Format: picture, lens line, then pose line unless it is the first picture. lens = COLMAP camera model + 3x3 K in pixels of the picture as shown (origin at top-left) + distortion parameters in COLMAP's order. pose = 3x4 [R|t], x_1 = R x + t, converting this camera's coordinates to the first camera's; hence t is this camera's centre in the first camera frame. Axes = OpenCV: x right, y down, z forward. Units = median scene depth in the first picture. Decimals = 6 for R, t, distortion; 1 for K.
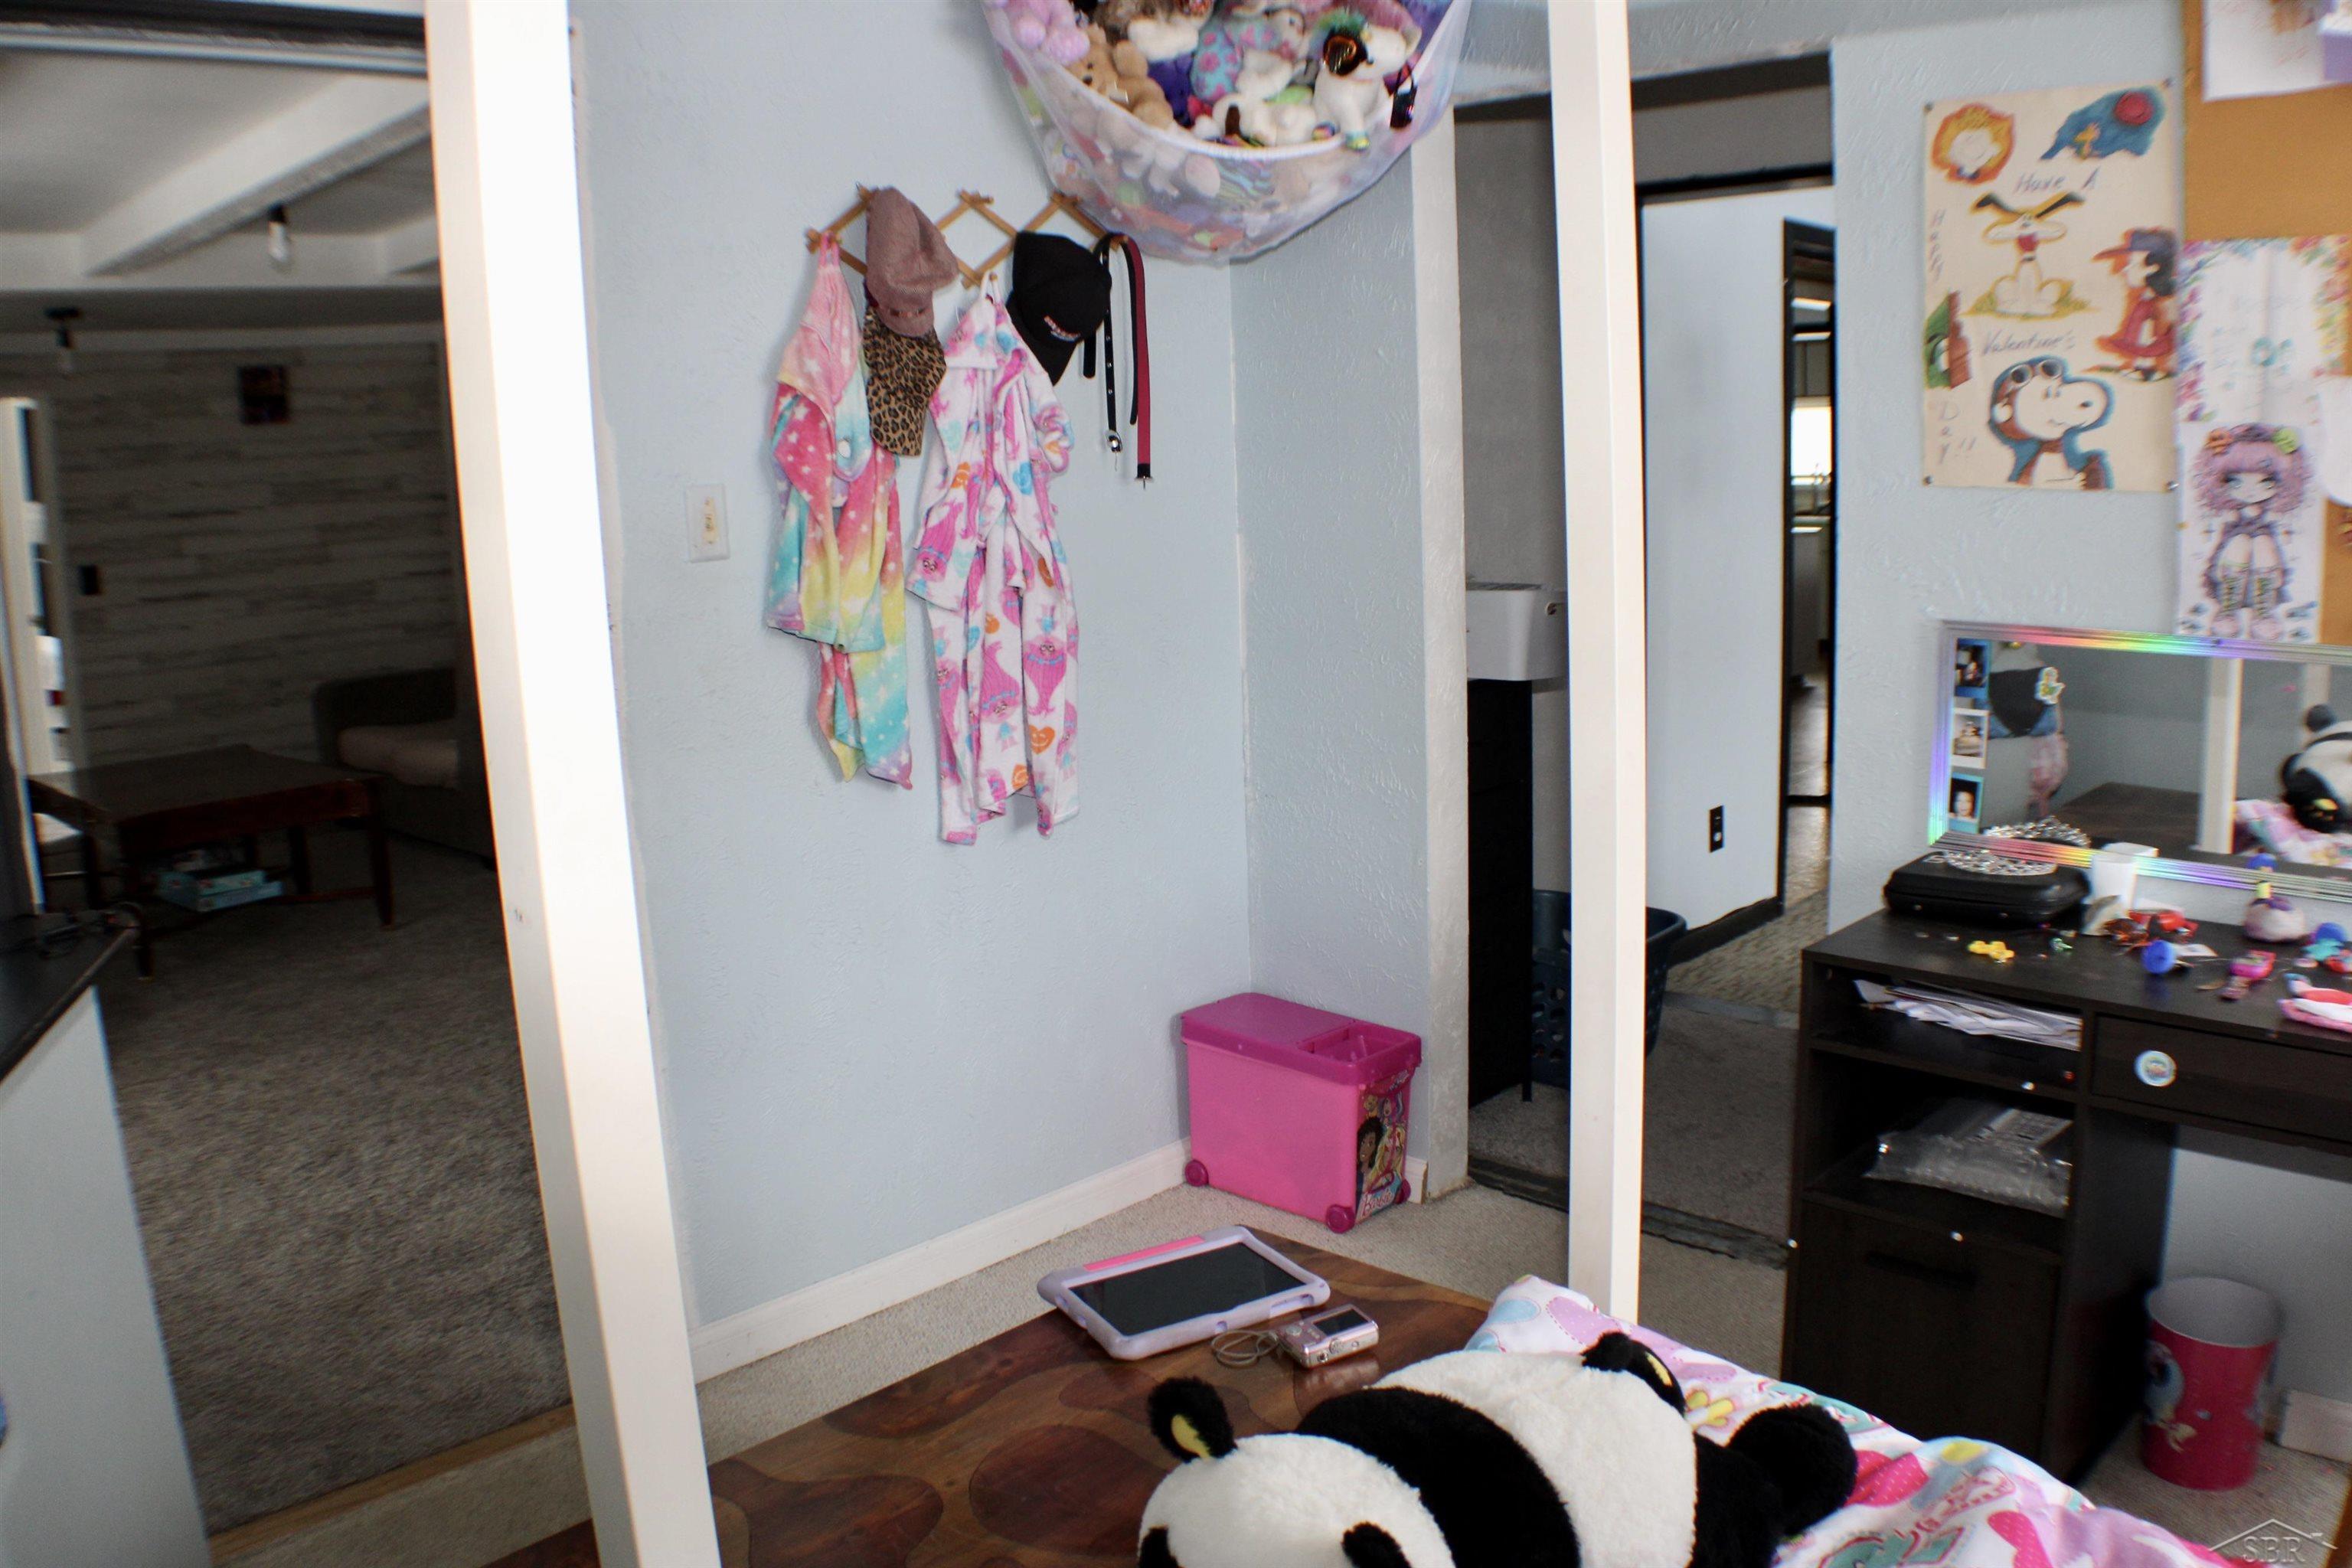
lens RADIAL K [[1869.1, 0, 1176.0], [0, 1869.1, 784.0], [0, 0, 1]] dist [-0.222312, 0.102370]
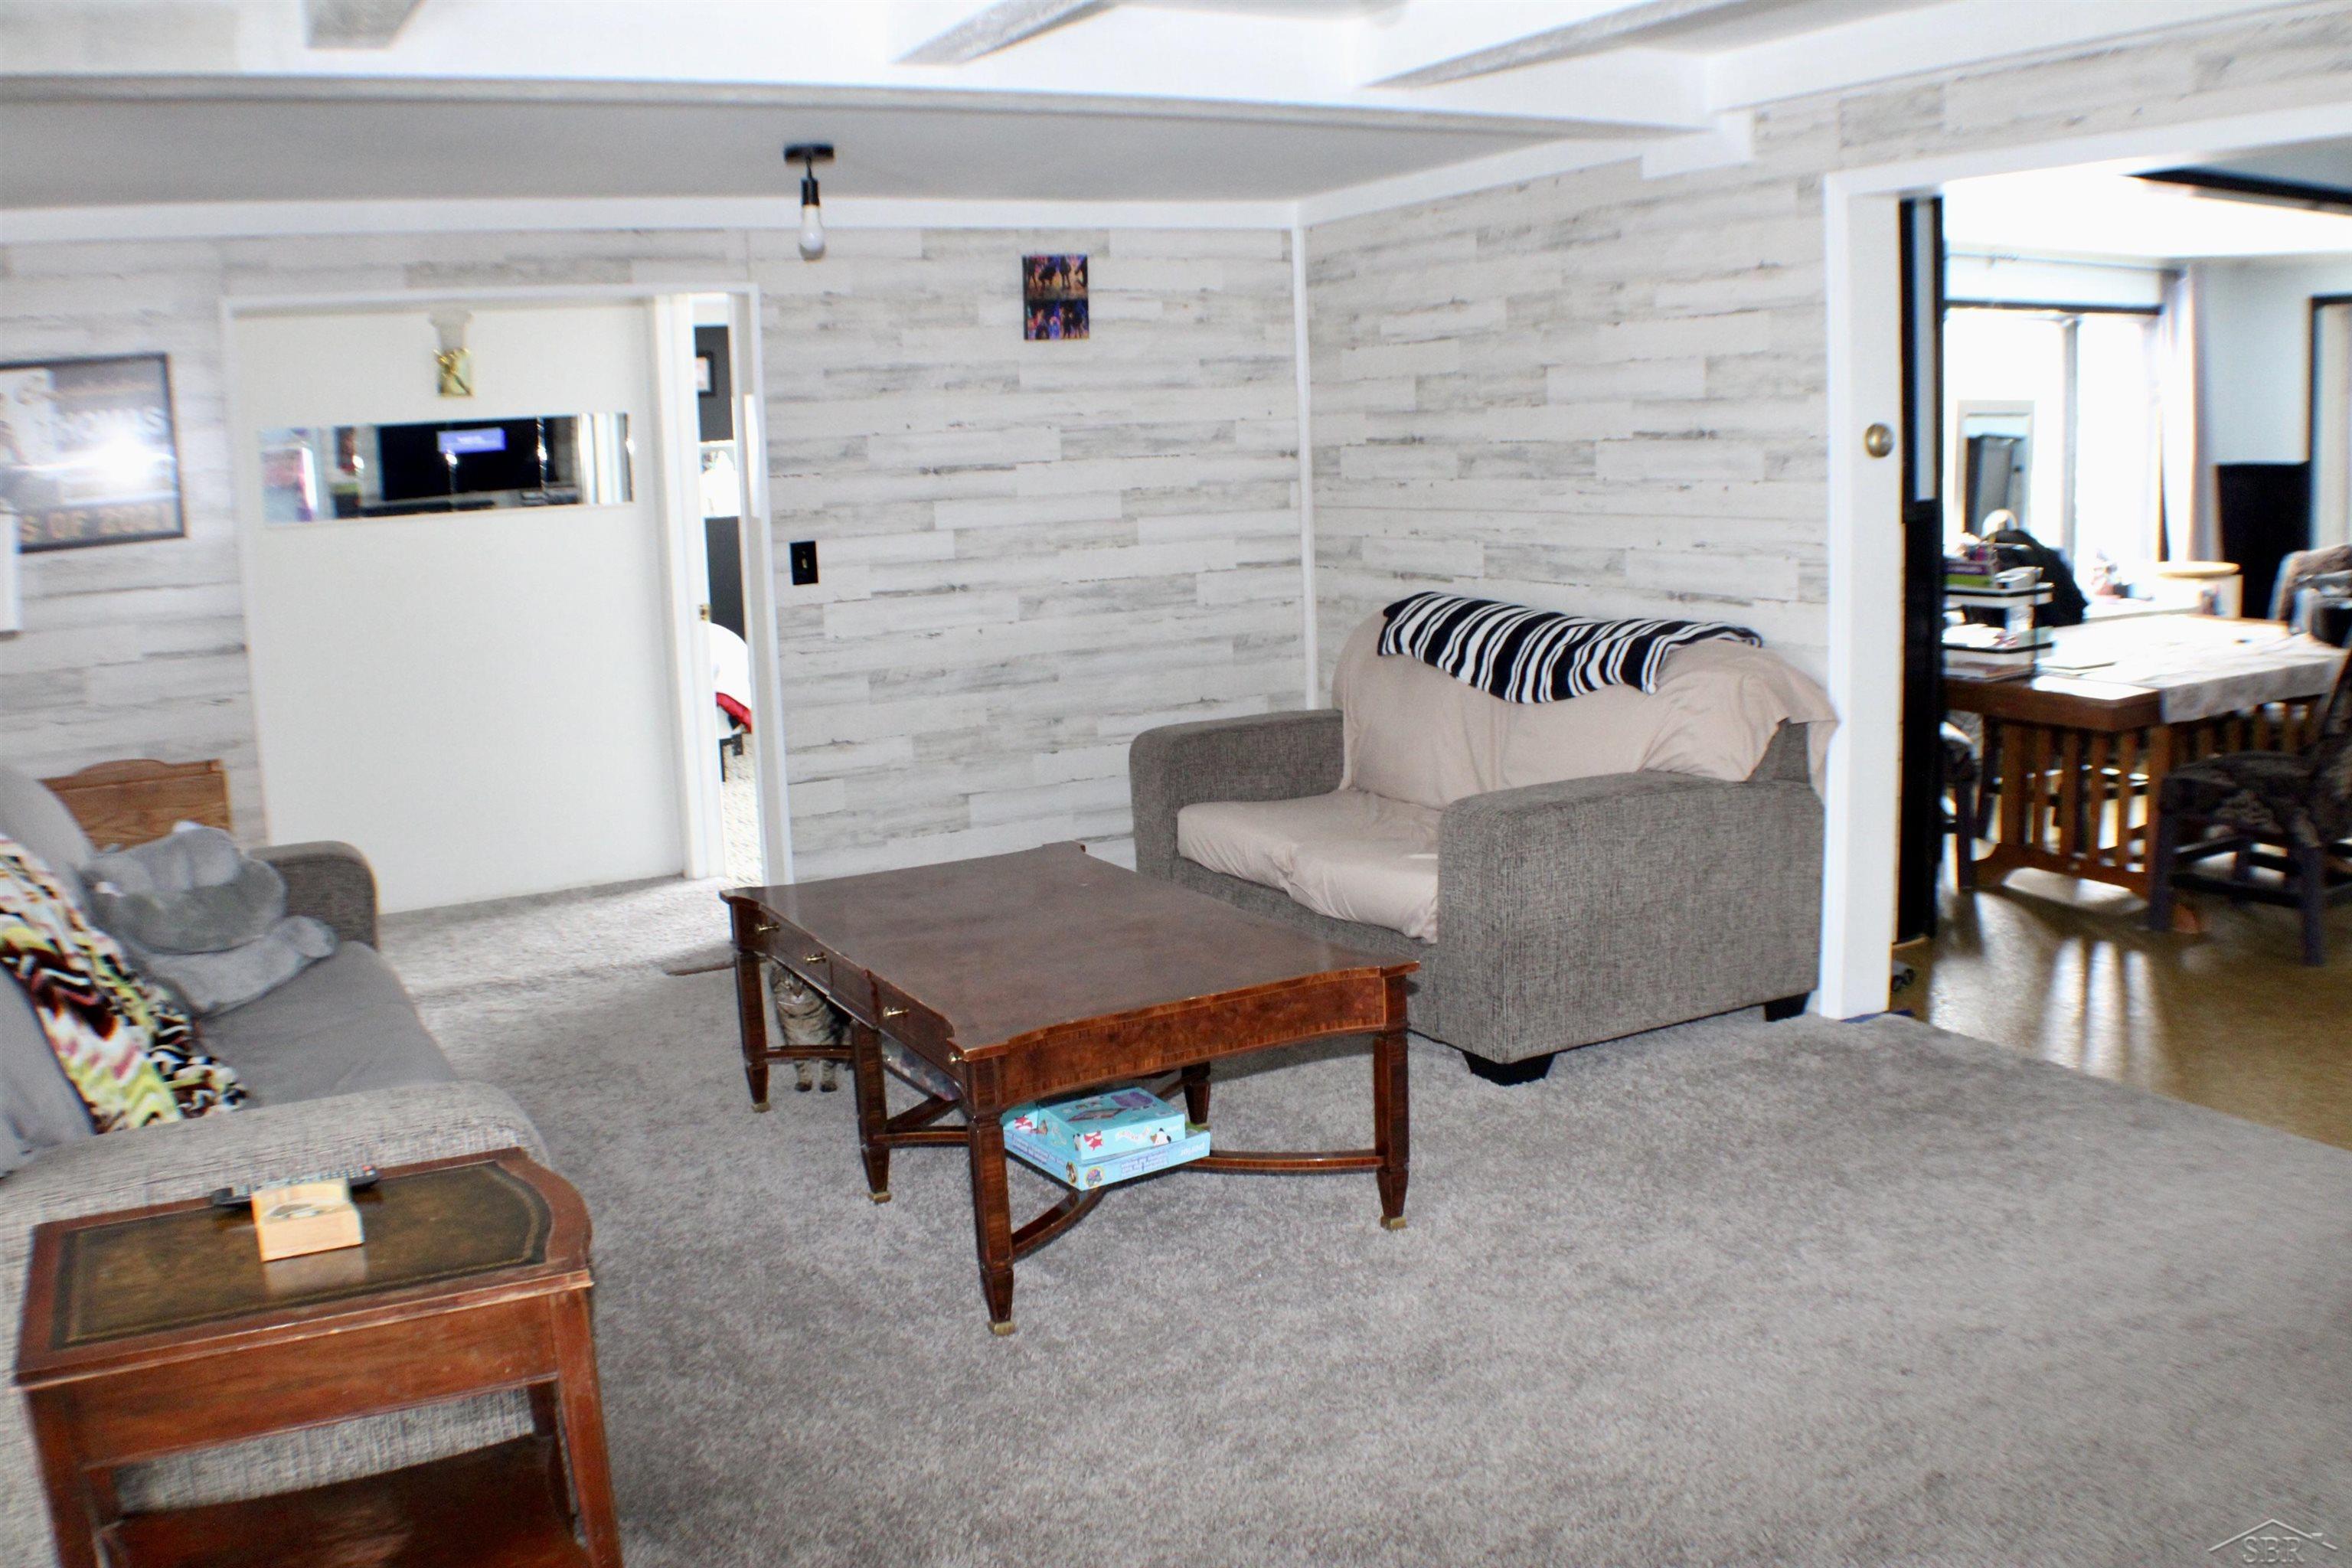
lens RADIAL K [[2017.0, 0, 1176.0], [0, 2017.0, 784.0], [0, 0, 1]] dist [-0.223560, 0.115323]
pose [[0.955244, 0.050891, -0.291410, -0.240999], [-0.048720, 0.998704, 0.014707, -0.046825], [0.291781, 0.000149, 0.956485, 0.277320]]
